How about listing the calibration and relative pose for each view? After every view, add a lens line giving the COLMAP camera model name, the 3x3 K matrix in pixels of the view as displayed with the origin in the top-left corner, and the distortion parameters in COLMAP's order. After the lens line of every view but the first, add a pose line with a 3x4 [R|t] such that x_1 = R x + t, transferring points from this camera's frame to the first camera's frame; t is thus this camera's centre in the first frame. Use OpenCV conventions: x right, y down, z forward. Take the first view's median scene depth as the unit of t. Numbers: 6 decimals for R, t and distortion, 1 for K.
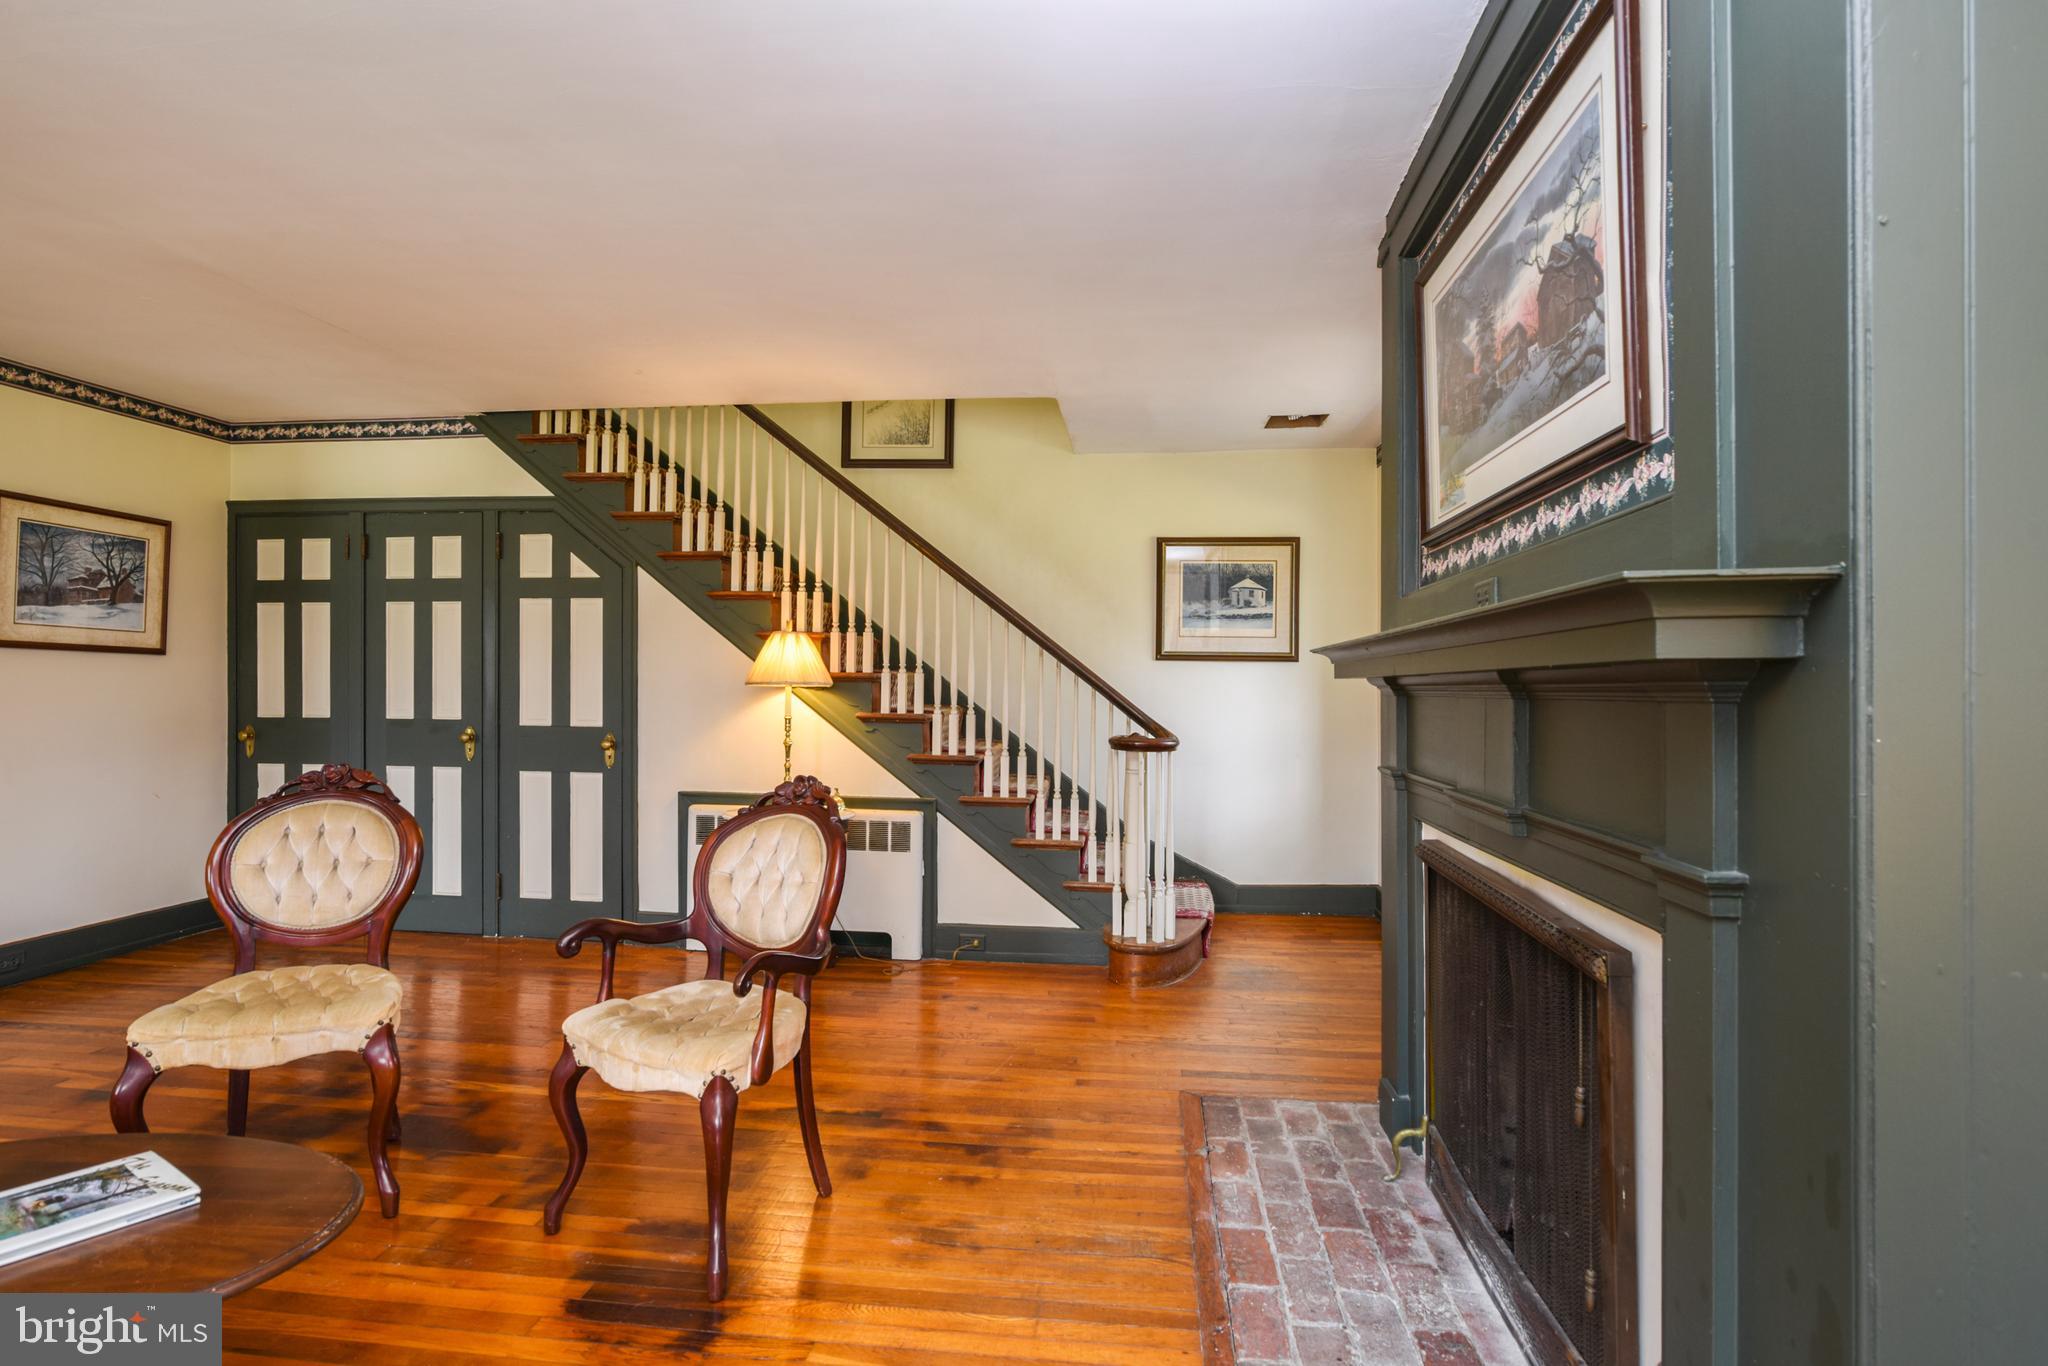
lens RADIAL K [[963.8, 0, 1030.0], [0, 963.8, 693.3], [0, 0, 1]] dist [-0.021728, 0.003167]
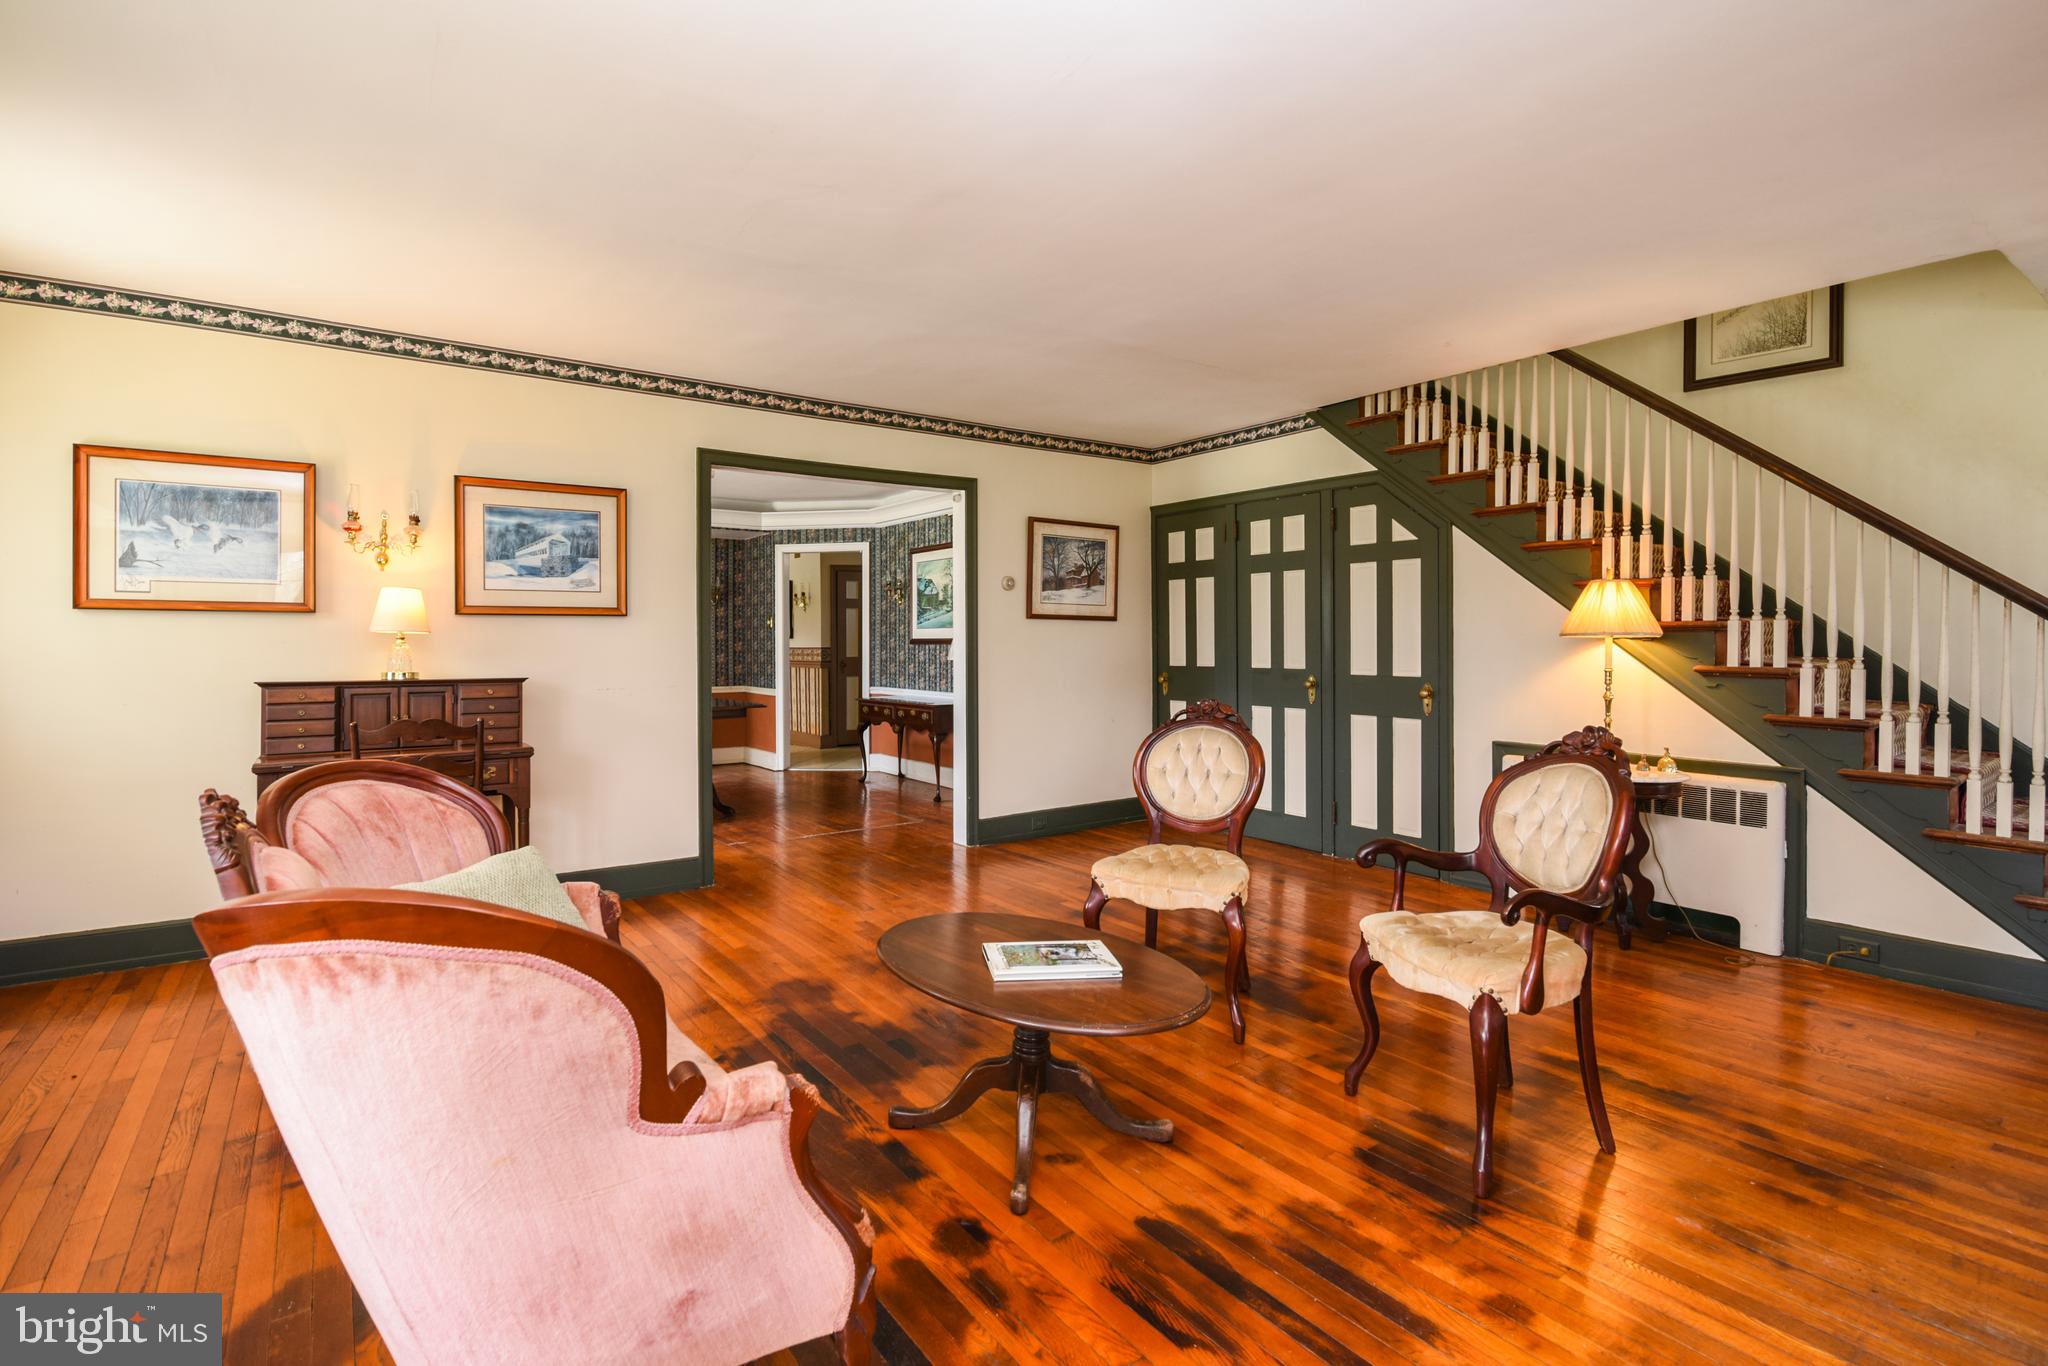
lens RADIAL K [[963.8, 0, 1021.7], [0, 963.8, 666.1], [0, 0, 1]] dist [-0.021728, 0.003167]
pose [[0.662119, 0.009585, -0.749338, 0.079125], [0.004864, 0.999842, 0.017087, 0.002606], [0.749383, -0.014958, 0.661967, -0.065373]]
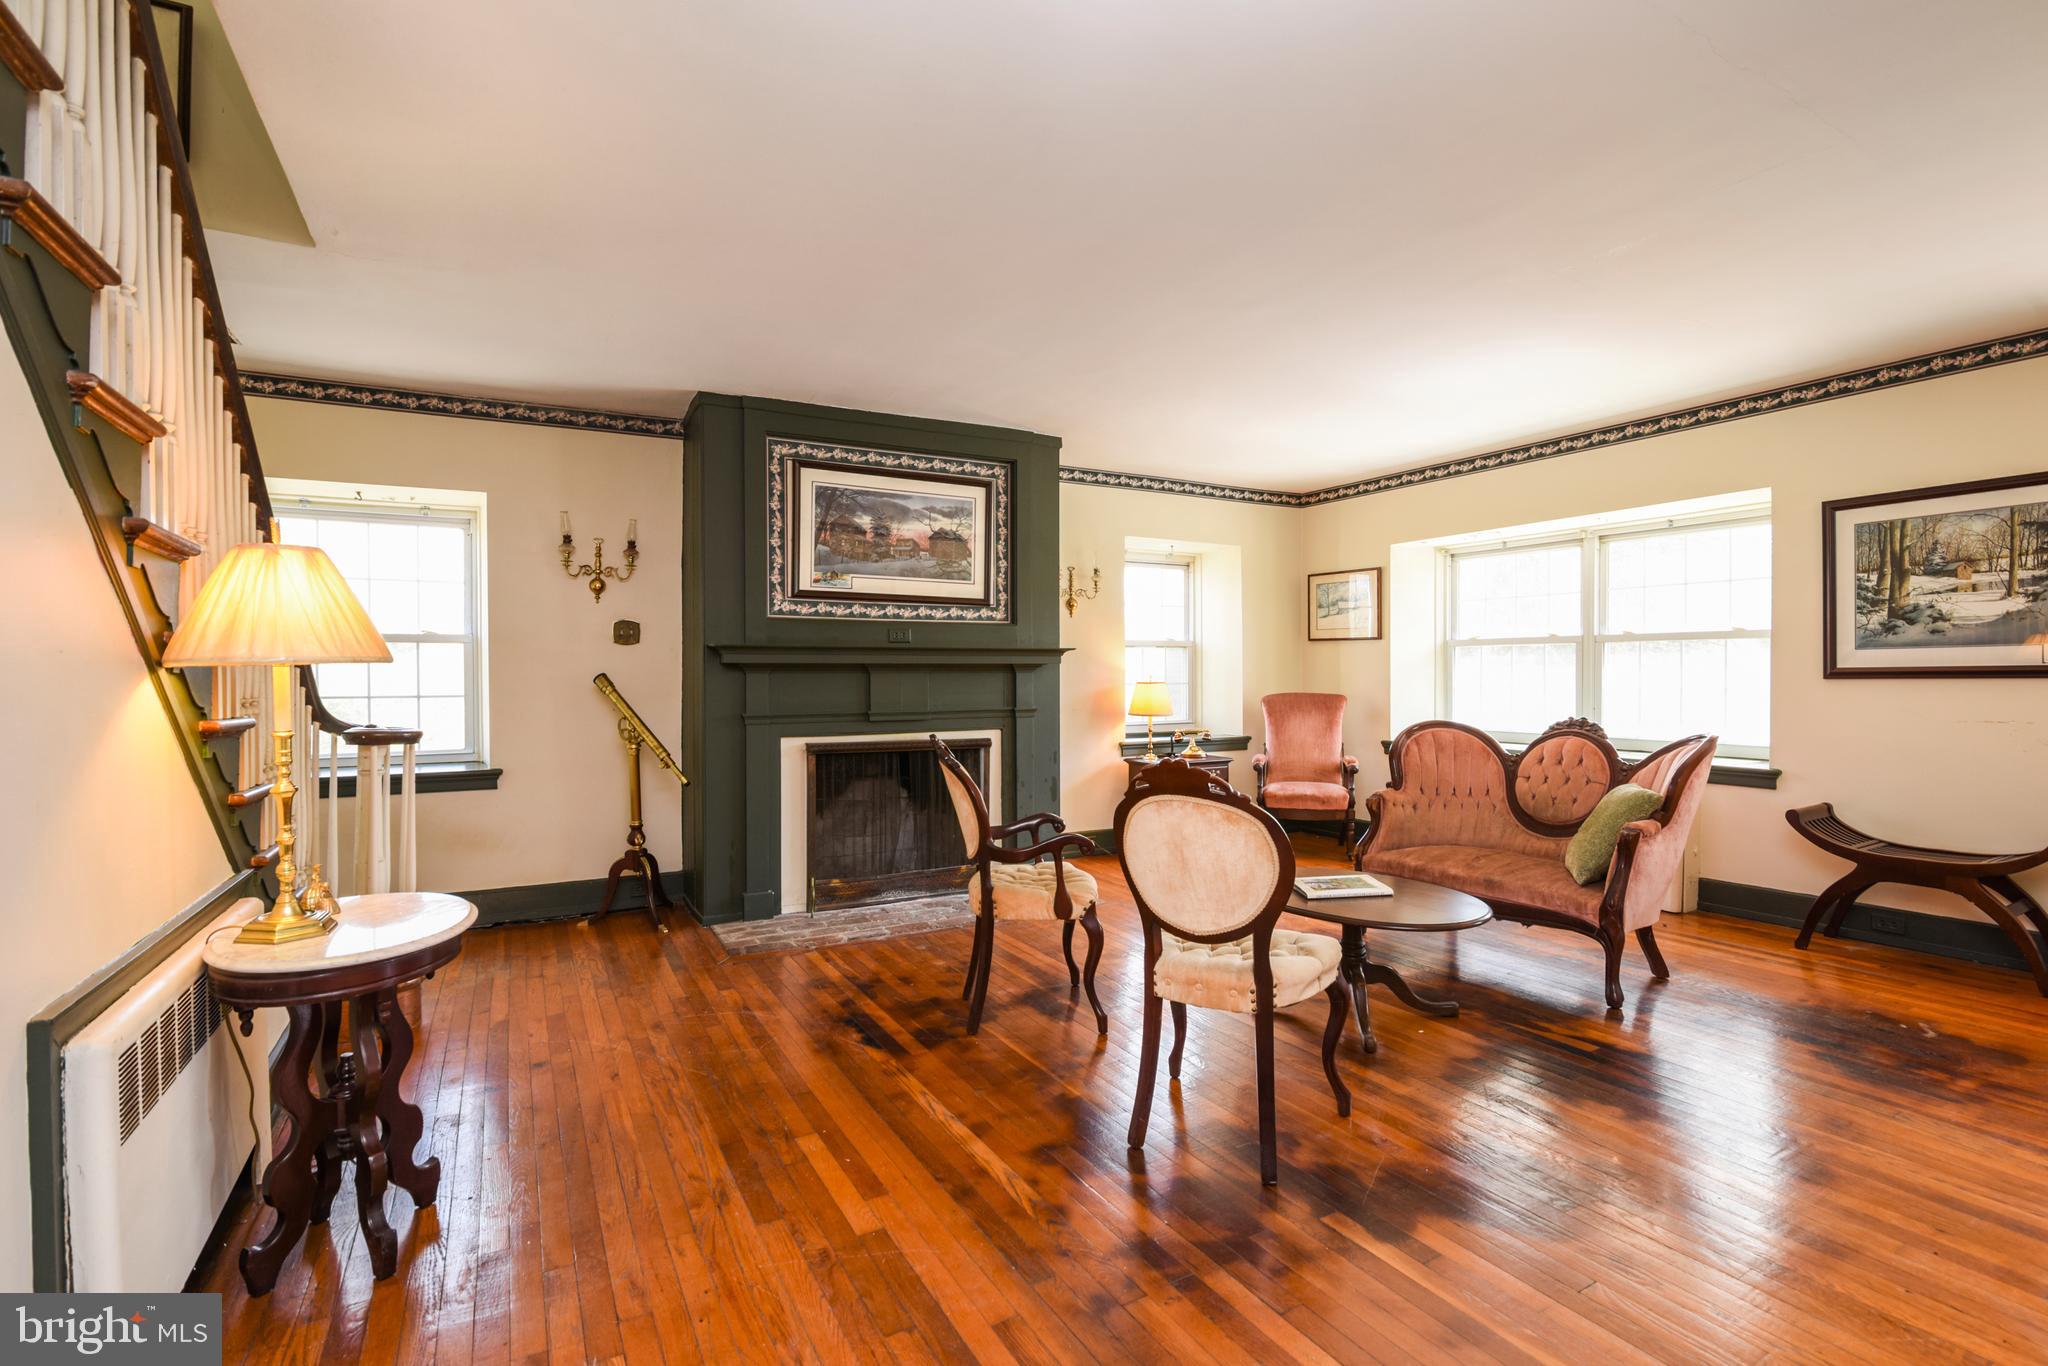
lens RADIAL K [[963.8, 0, 1030.3], [0, 963.8, 682.1], [0, 0, 1]] dist [-0.021728, 0.003167]
pose [[-0.568534, -0.015458, 0.822515, -1.023650], [0.002913, 0.999779, 0.020804, -0.009636], [-0.822655, 0.014224, -0.568363, 1.195104]]
